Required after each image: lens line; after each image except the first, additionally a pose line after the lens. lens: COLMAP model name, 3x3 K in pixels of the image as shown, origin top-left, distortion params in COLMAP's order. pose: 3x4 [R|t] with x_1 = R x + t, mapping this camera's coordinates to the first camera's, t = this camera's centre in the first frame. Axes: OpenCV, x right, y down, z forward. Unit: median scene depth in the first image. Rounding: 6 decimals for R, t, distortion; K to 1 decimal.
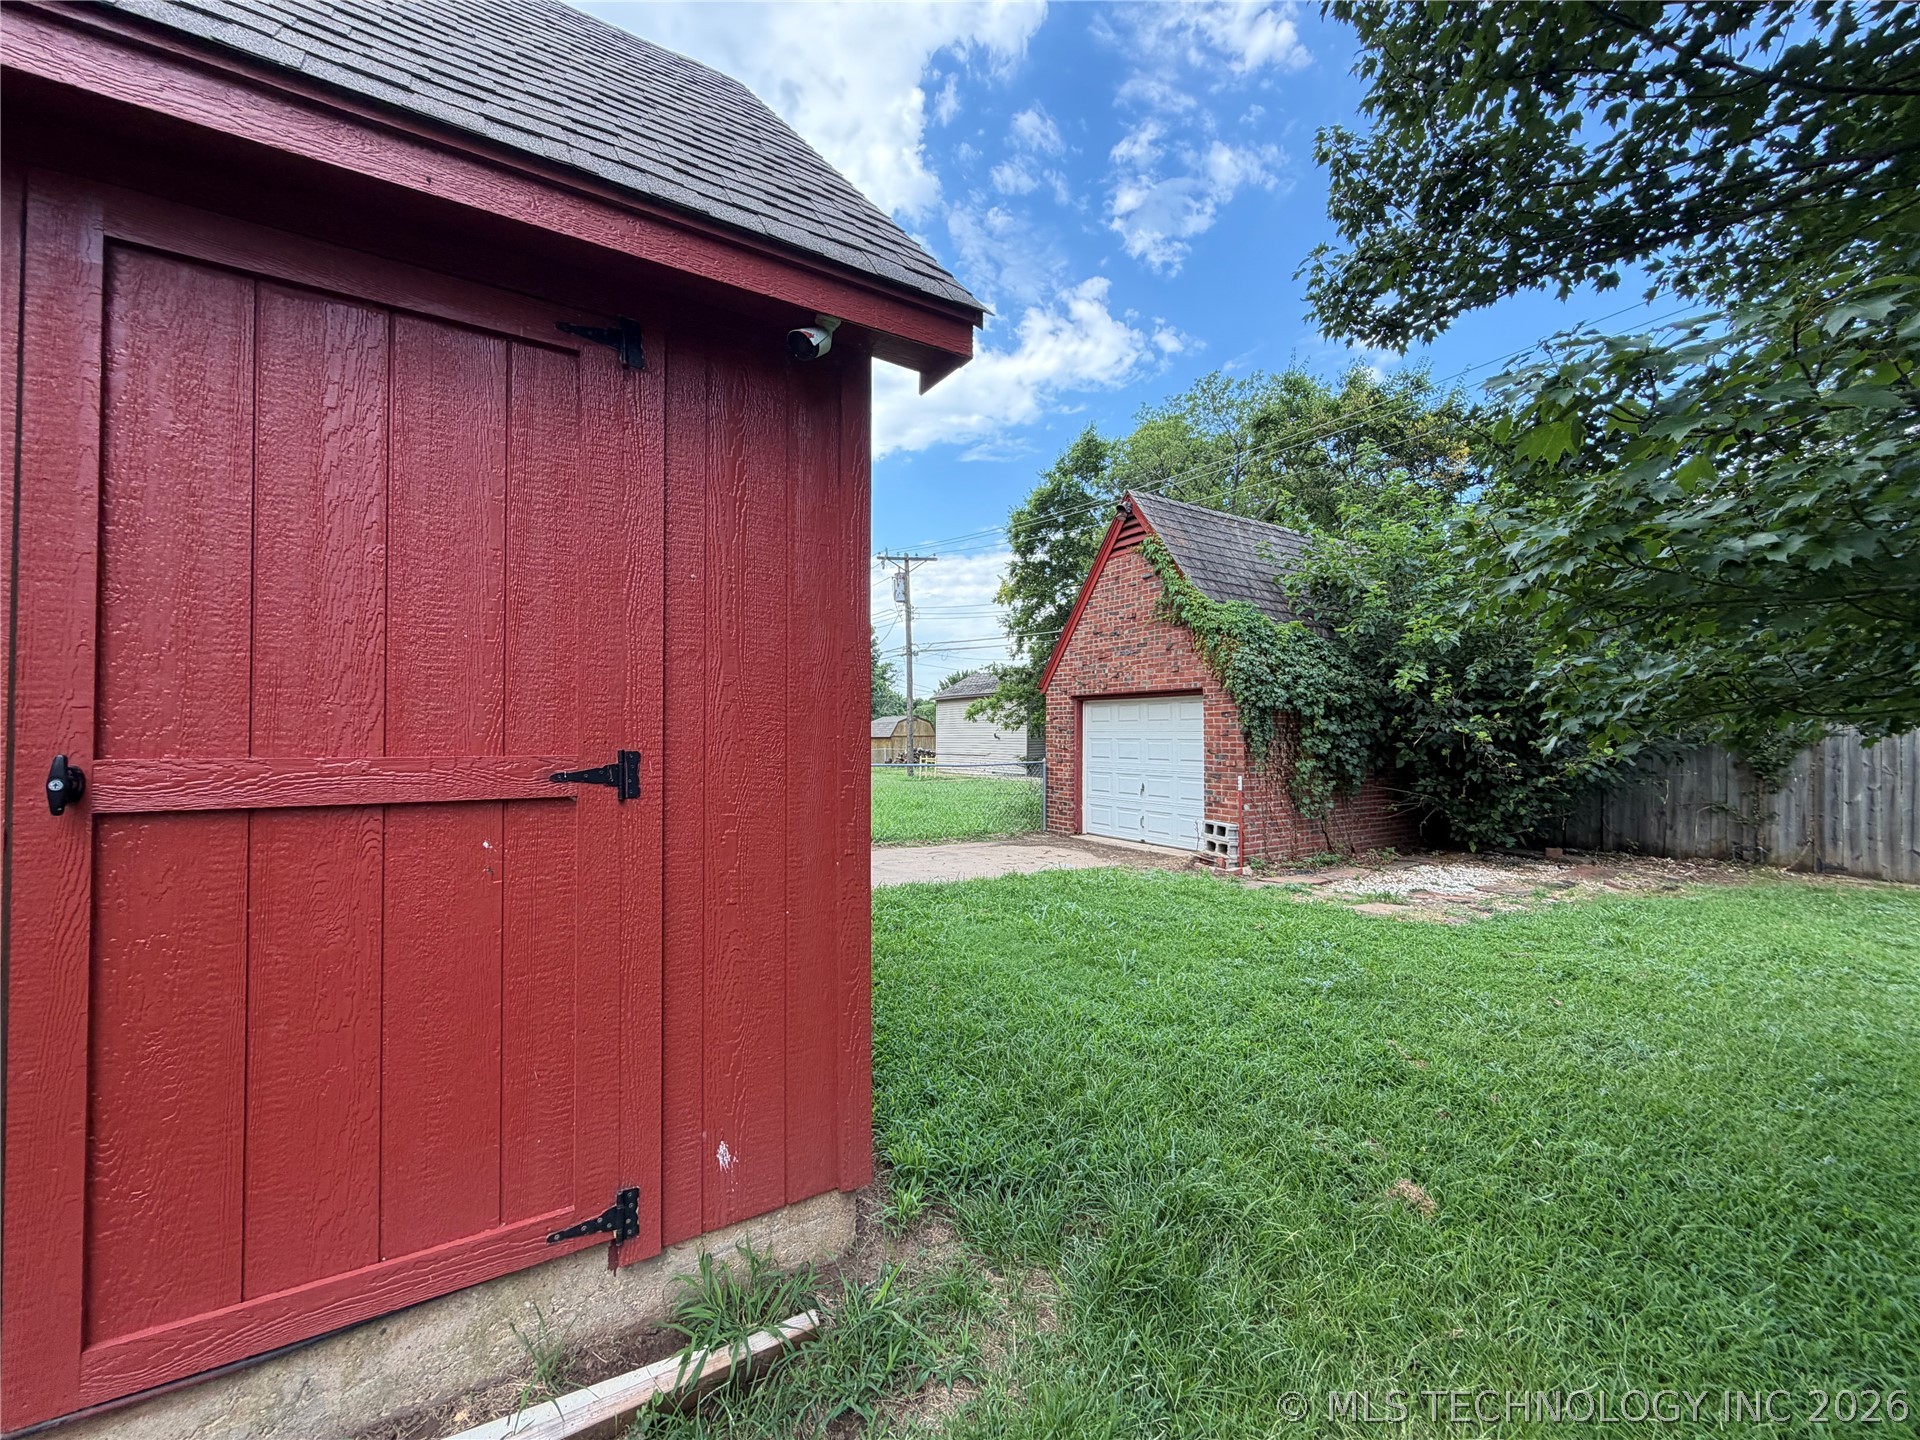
lens RADIAL K [[767.7, 0, 970.5], [0, 767.7, 724.0], [0, 0, 1]] dist [-0.001678, 0.000564]
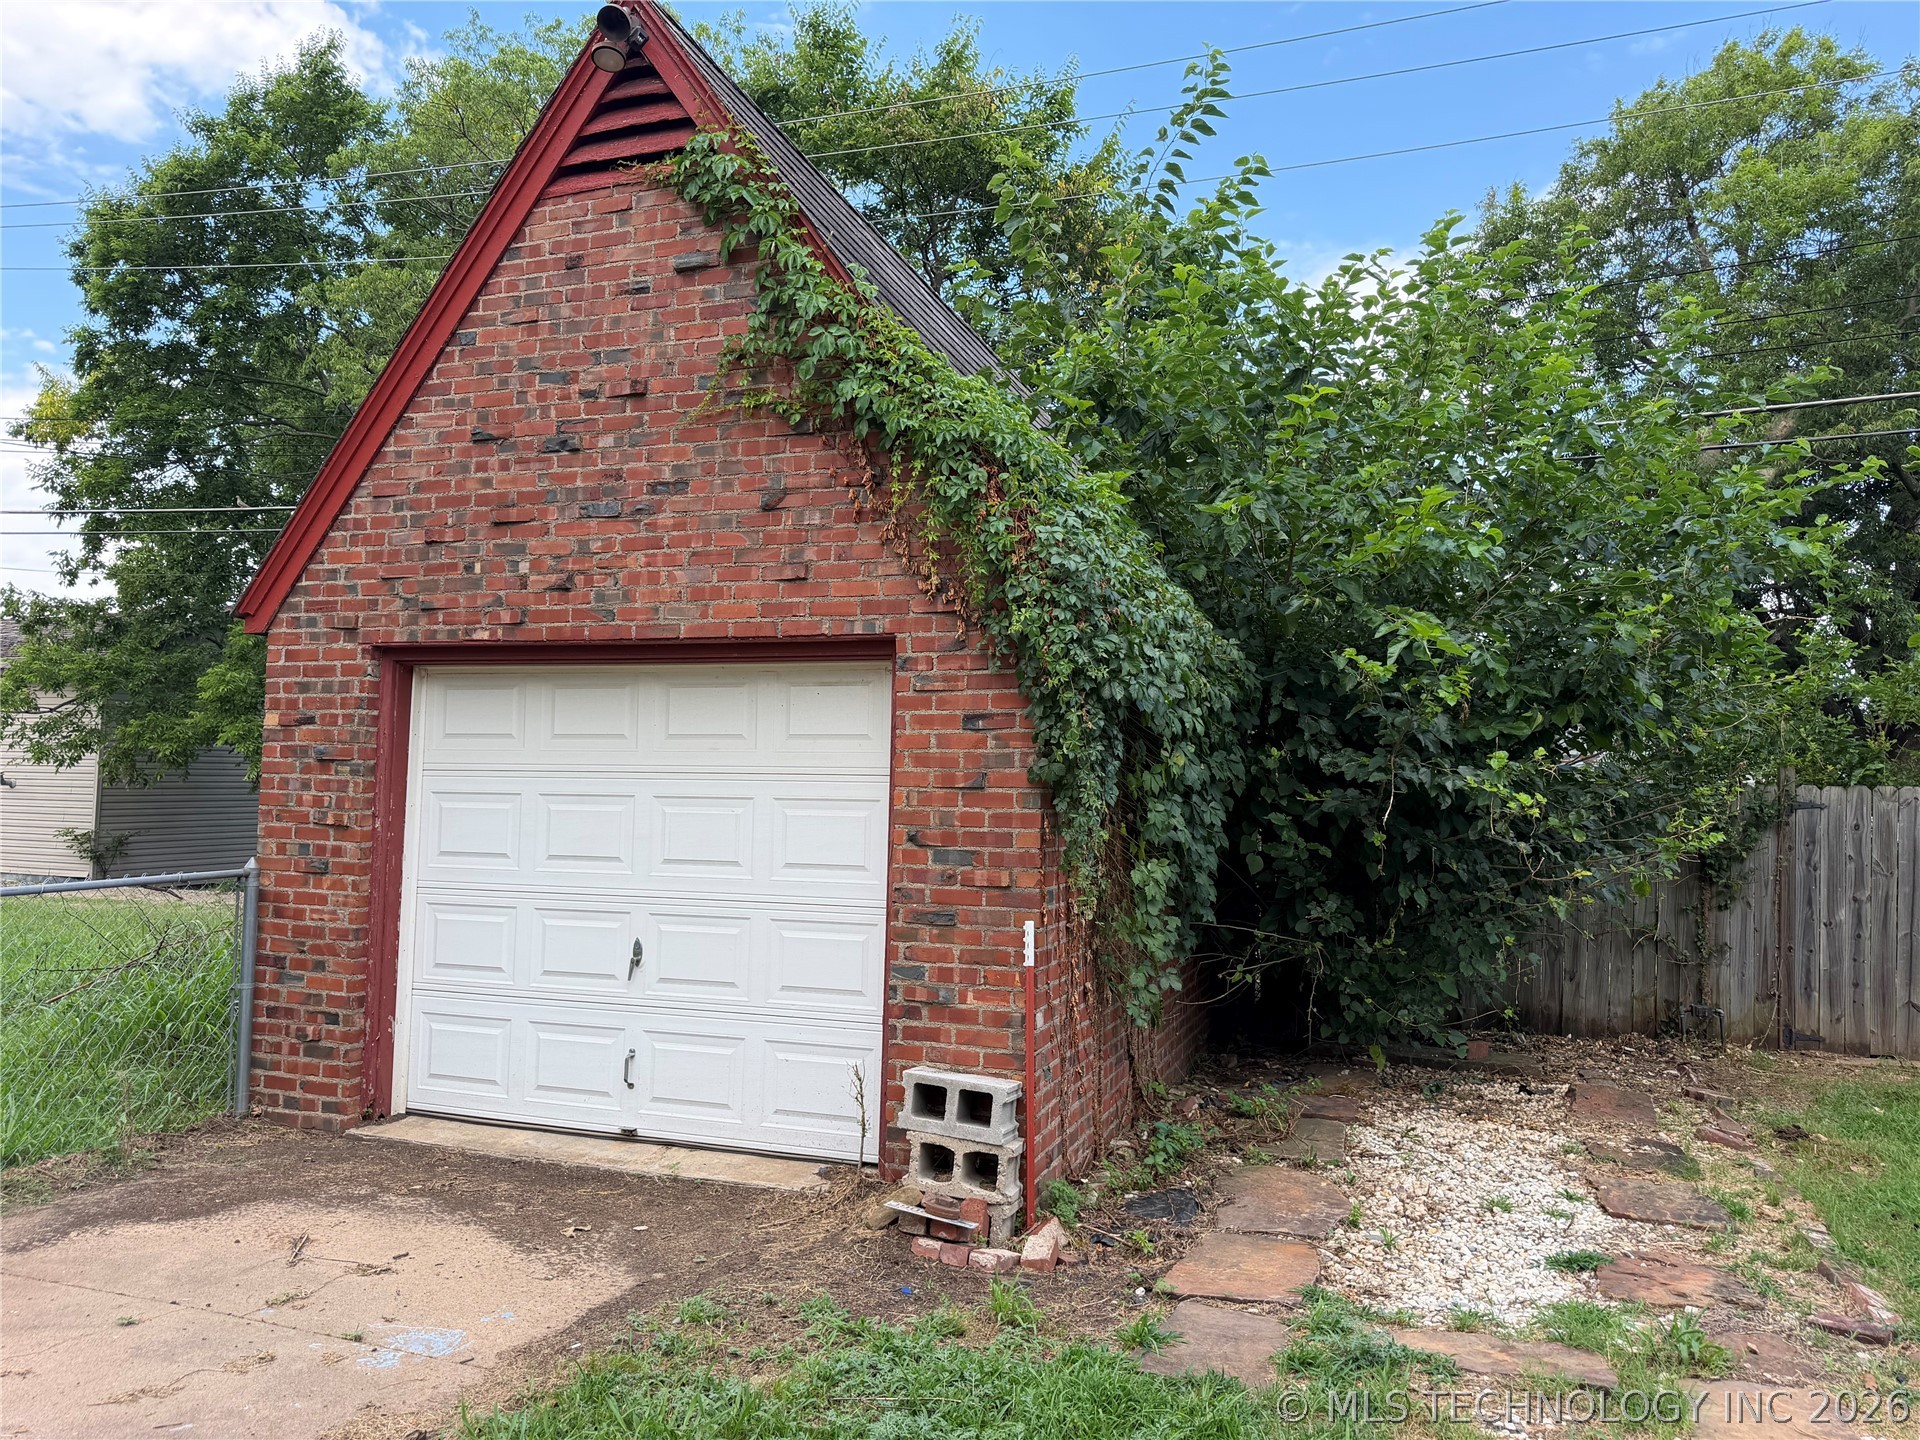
lens RADIAL K [[1283.5, 0, 911.3], [0, 1283.5, 722.4], [0, 0, 1]] dist [0.034126, -0.053383]
pose [[0.789896, 0.049550, 0.611235, -0.007291], [-0.026918, 0.998571, -0.046162, 0.011871], [-0.612649, 0.020010, 0.790102, 0.563849]]
